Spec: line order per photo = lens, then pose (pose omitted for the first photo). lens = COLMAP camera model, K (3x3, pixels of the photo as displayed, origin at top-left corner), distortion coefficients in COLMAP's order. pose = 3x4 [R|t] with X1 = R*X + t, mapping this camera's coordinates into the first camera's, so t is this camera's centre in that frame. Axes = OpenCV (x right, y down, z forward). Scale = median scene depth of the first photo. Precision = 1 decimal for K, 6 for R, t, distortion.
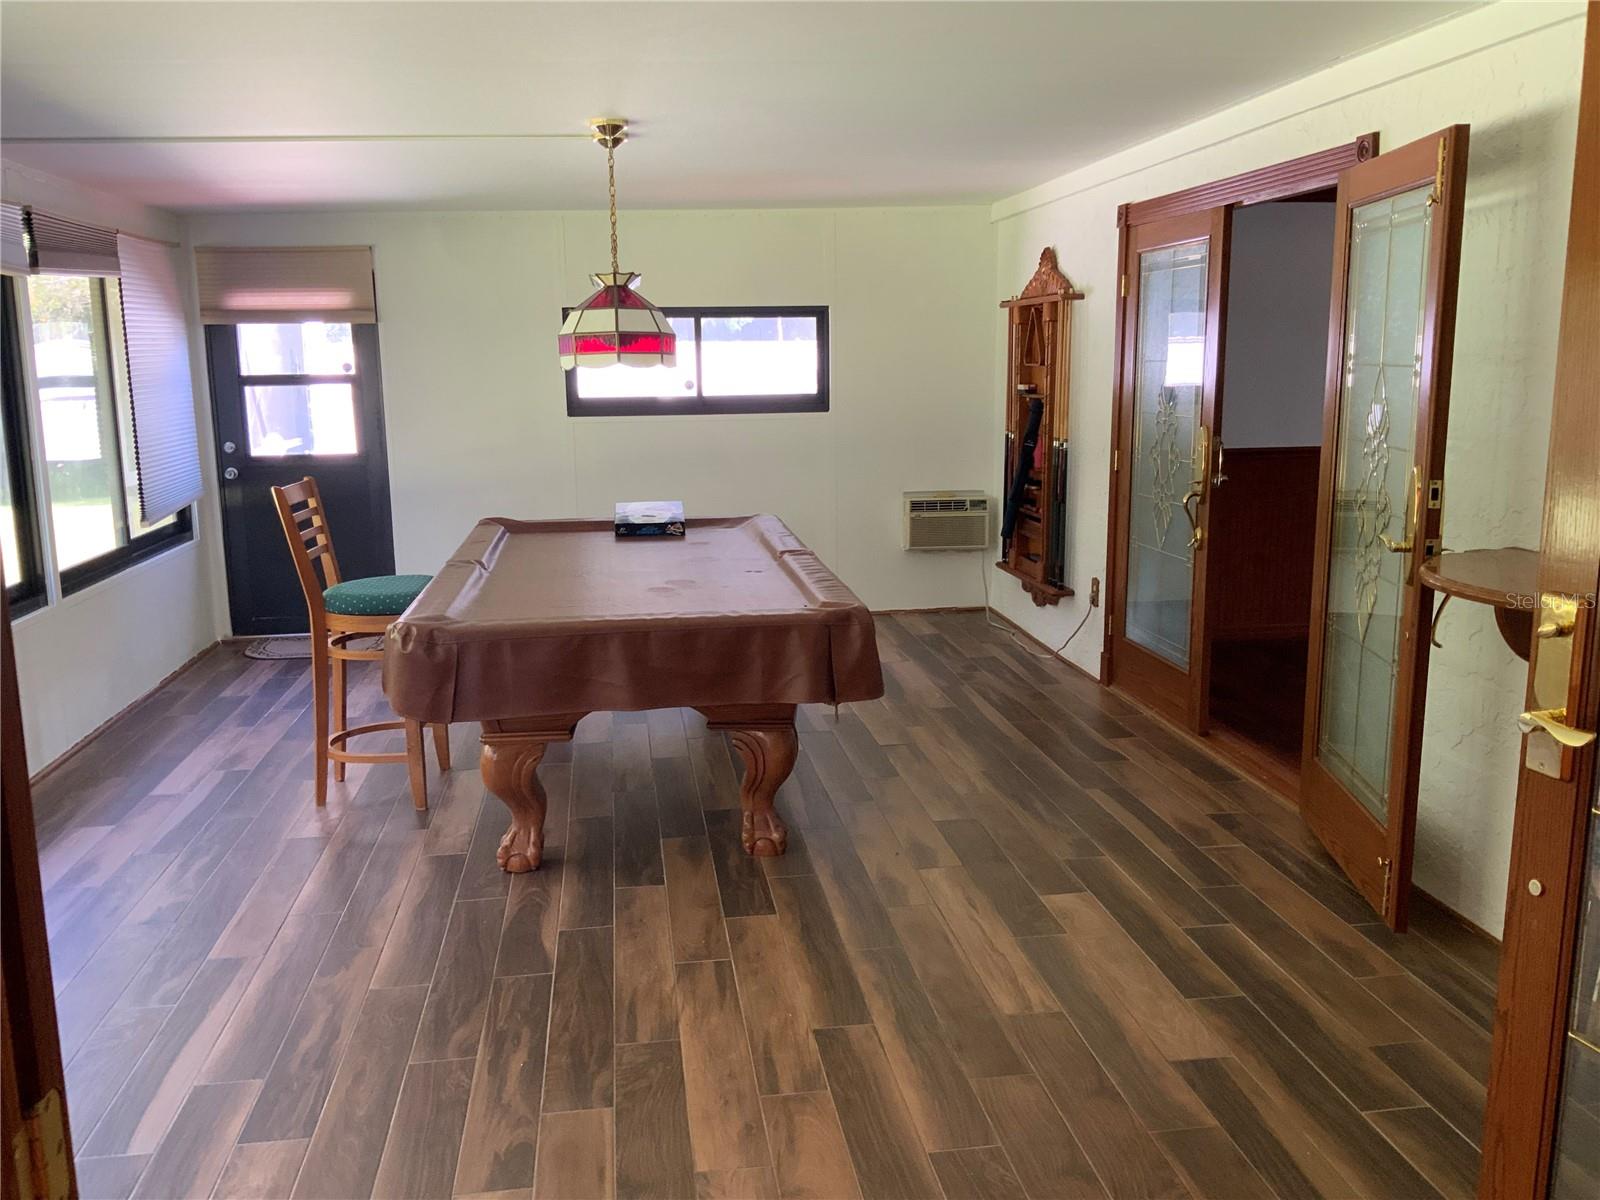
lens RADIAL K [[1331.9, 0, 791.8], [0, 1331.9, 593.0], [0, 0, 1]] dist [0.092115, -0.175072]
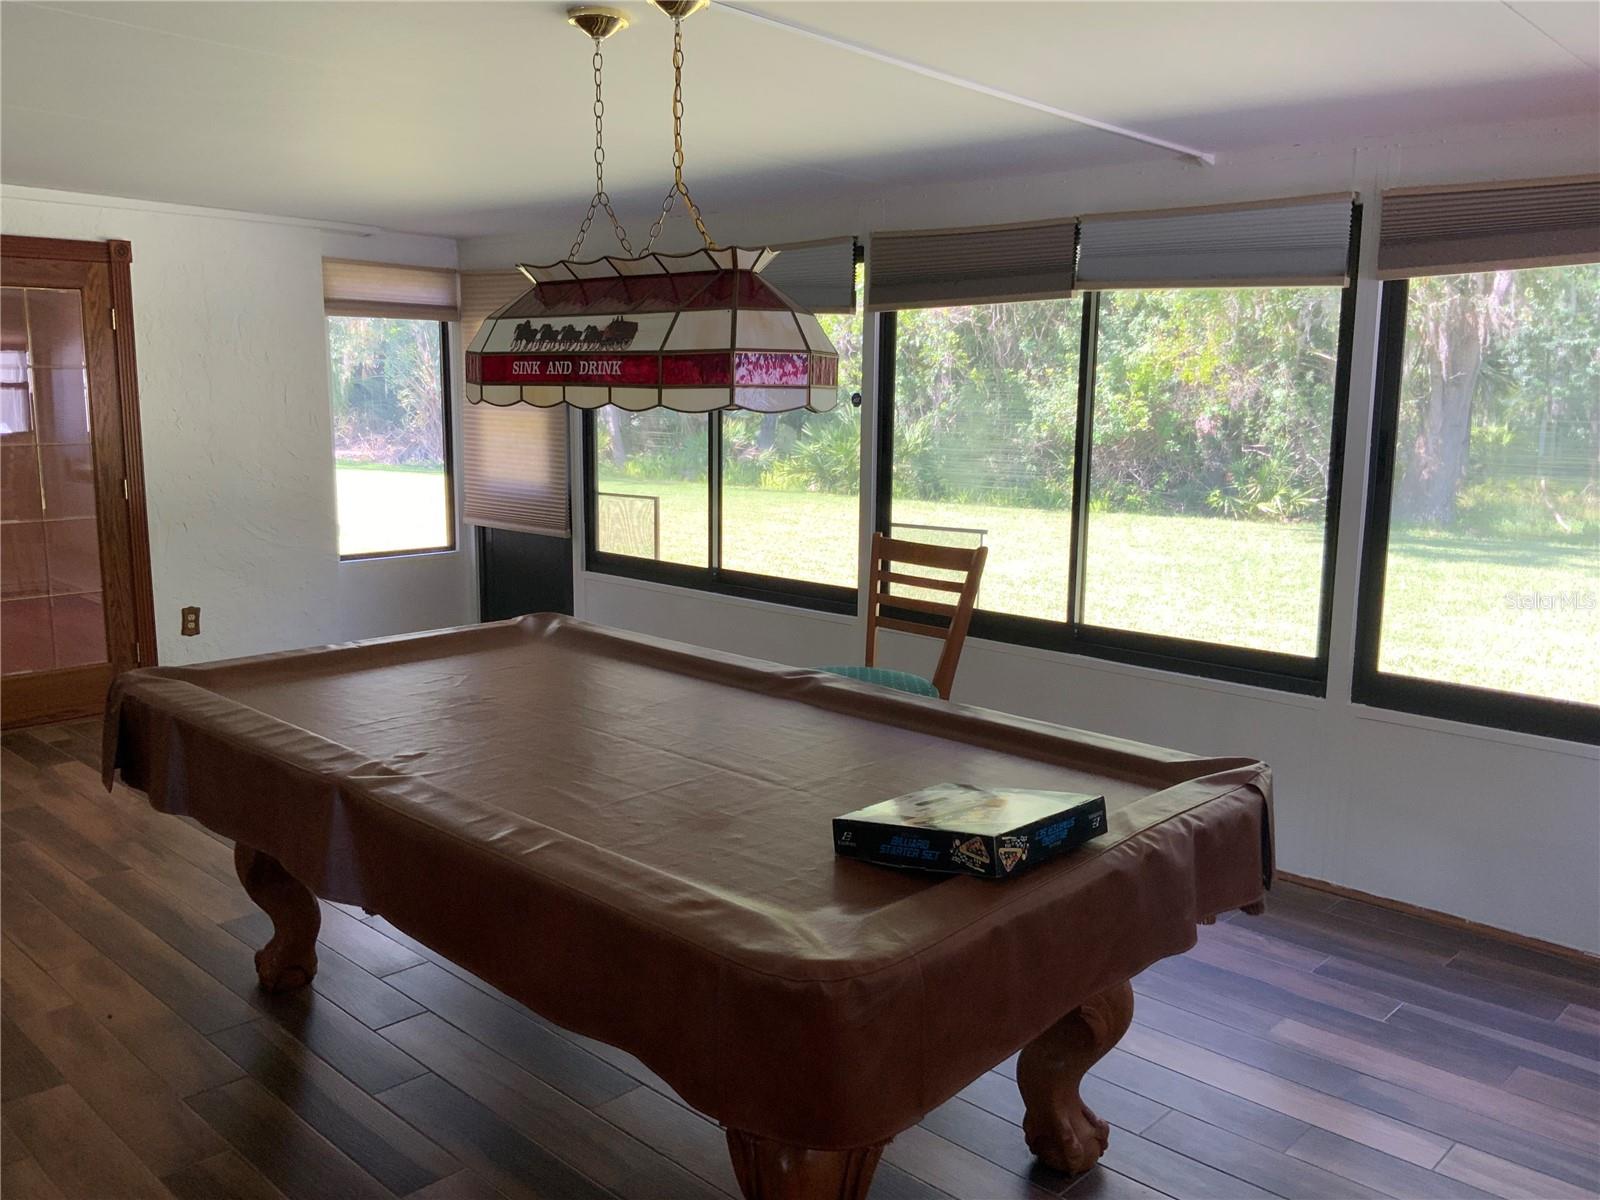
lens RADIAL K [[1331.9, 0, 791.8], [0, 1331.9, 593.0], [0, 0, 1]] dist [0.092115, -0.175072]
pose [[-0.784539, 0.114025, -0.609506, 0.181049], [-0.112634, 0.940390, 0.320905, -0.281369], [0.609765, 0.320414, -0.724929, 1.436263]]
